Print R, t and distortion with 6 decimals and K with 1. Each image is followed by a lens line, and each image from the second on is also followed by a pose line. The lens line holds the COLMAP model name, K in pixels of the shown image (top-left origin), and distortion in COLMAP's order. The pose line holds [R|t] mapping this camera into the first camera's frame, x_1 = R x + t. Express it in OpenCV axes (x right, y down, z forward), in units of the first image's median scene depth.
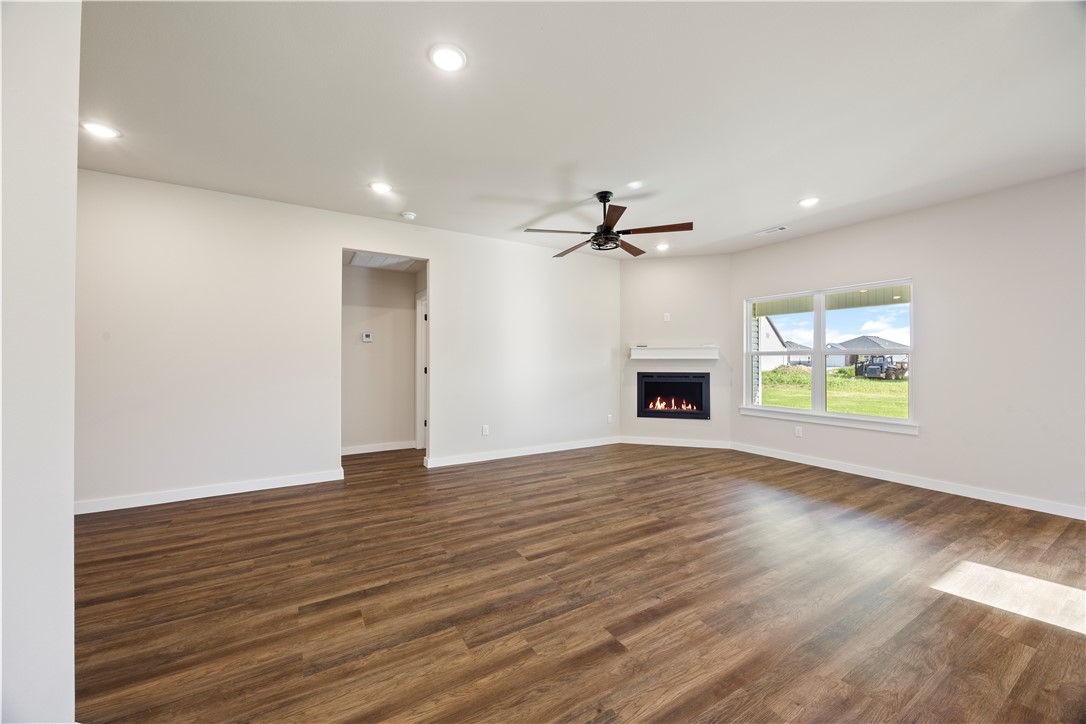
lens RADIAL K [[410.0, 0, 537.9], [0, 410.0, 357.8], [0, 0, 1]] dist [-0.003099, 0.000055]
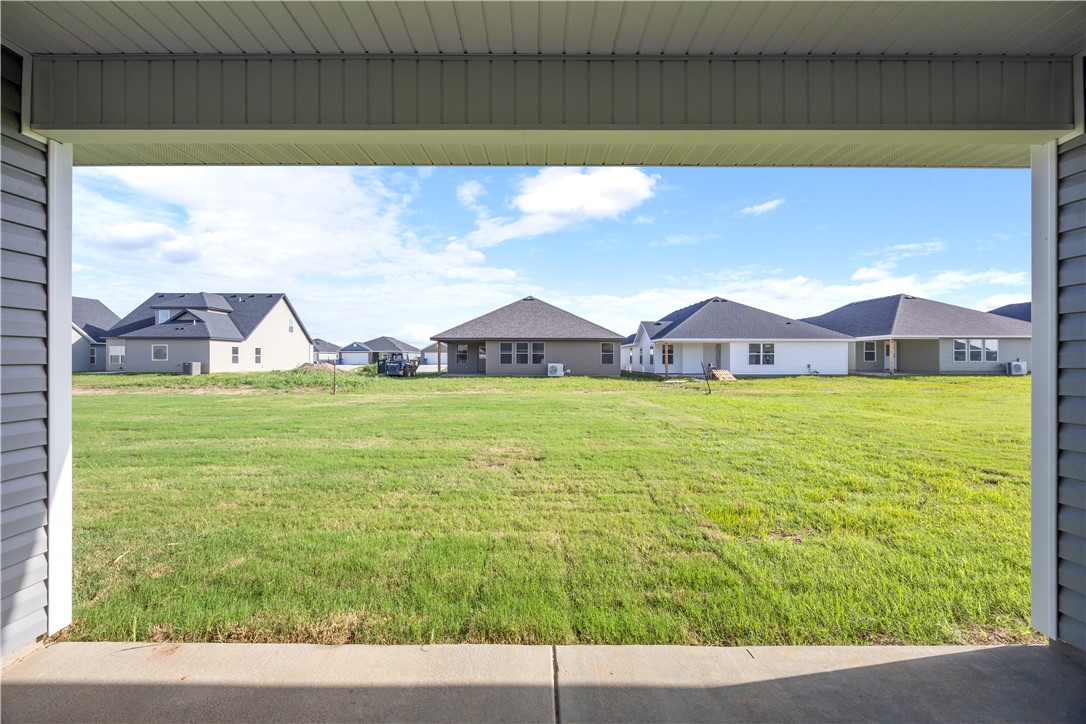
lens RADIAL K [[410.0, 0, 546.1], [0, 410.0, 362.6], [0, 0, 1]] dist [-0.003099, 0.000055]
pose [[0.494803, -0.005035, 0.868991, 1.287726], [-0.007433, 0.999922, 0.010026, 0.048408], [-0.868974, -0.011420, 0.494727, 1.756911]]
